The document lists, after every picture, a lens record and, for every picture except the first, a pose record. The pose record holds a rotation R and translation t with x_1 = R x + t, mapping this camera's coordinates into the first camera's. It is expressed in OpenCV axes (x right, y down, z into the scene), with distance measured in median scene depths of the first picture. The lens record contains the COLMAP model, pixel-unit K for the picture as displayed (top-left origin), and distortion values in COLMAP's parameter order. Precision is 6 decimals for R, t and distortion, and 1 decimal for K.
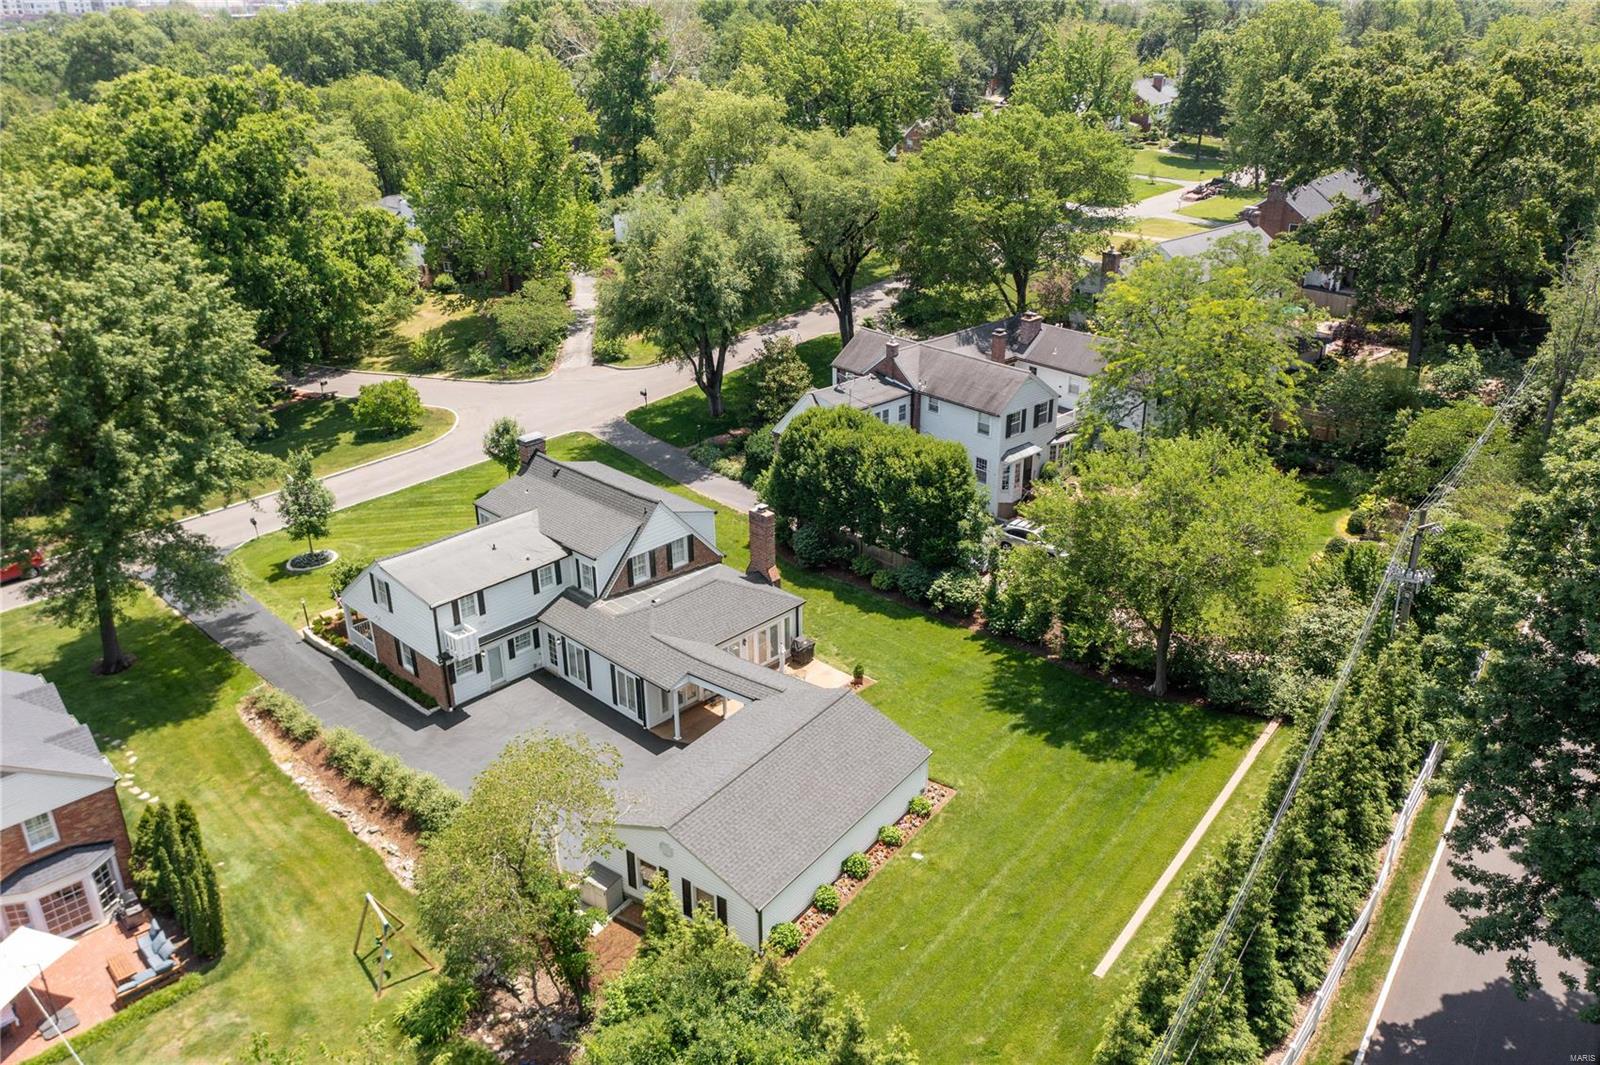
lens RADIAL K [[1258.8, 0, 800.0], [0, 1258.8, 532.5], [0, 0, 1]] dist [0.000030, 0.001362]
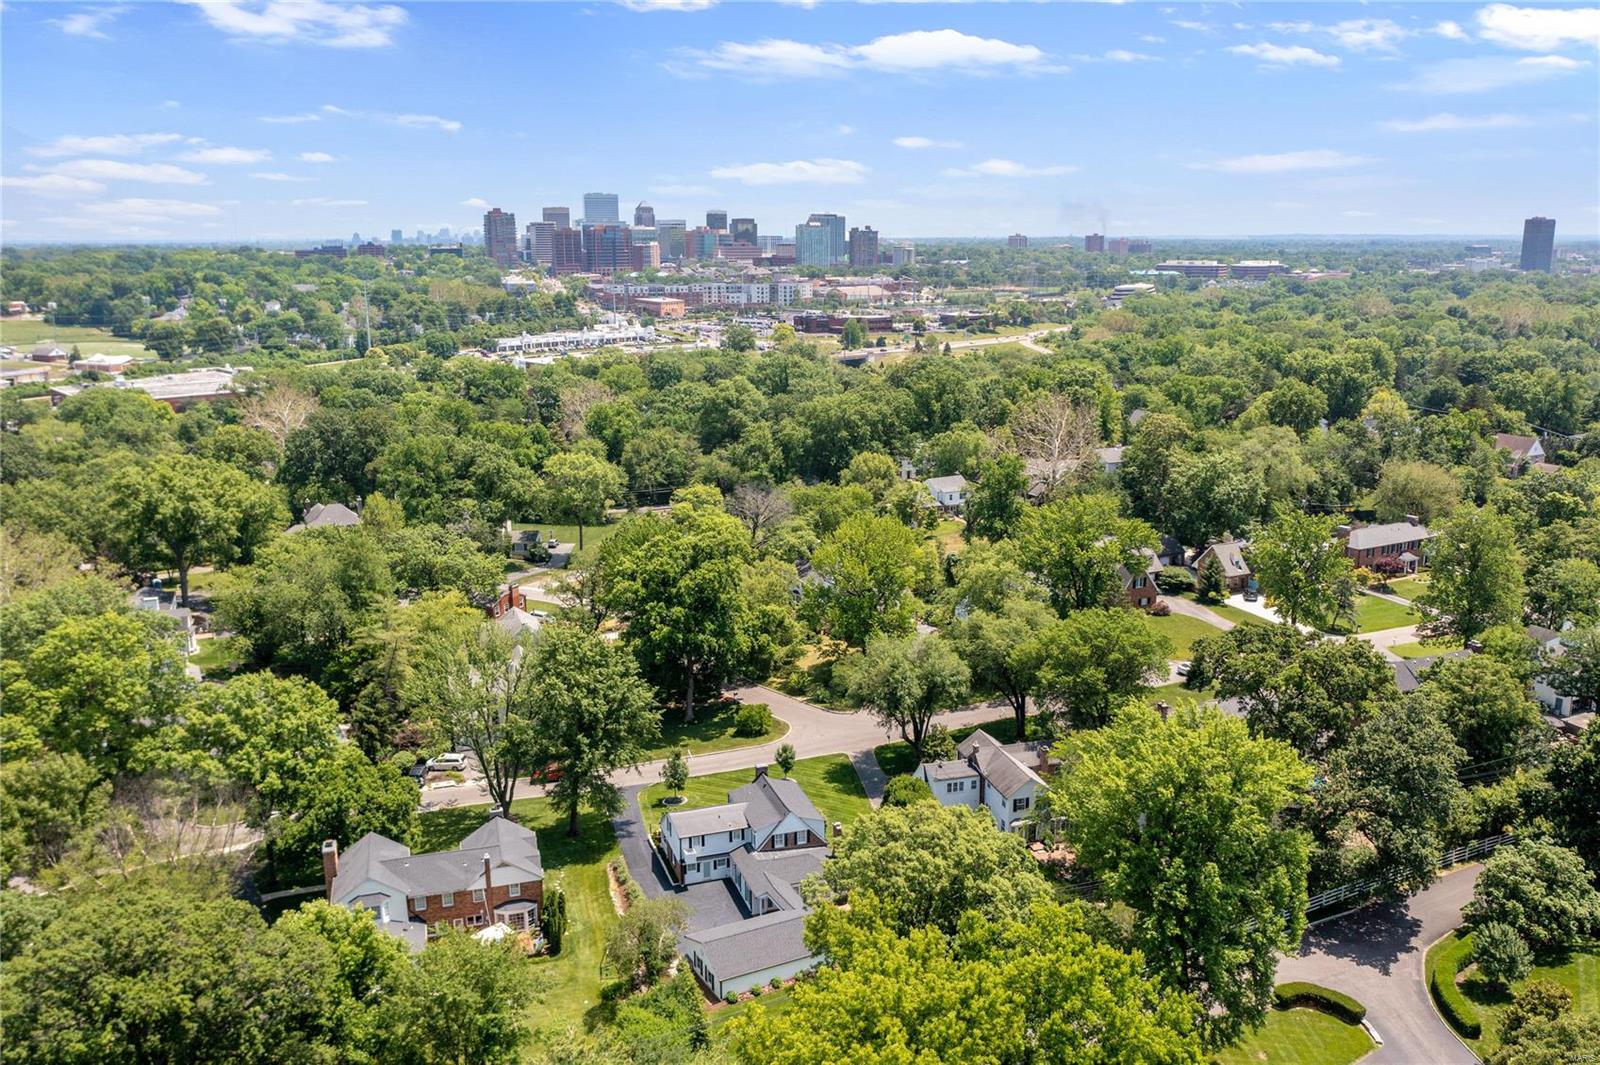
lens RADIAL K [[1278.1, 0, 797.9], [0, 1278.1, 568.3], [0, 0, 1]] dist [-0.001124, 0.012851]
pose [[0.888739, 0.122217, -0.441821, 0.775855], [-0.190940, 0.974913, -0.114399, -0.174184], [0.416755, 0.186032, 0.889779, -0.961079]]
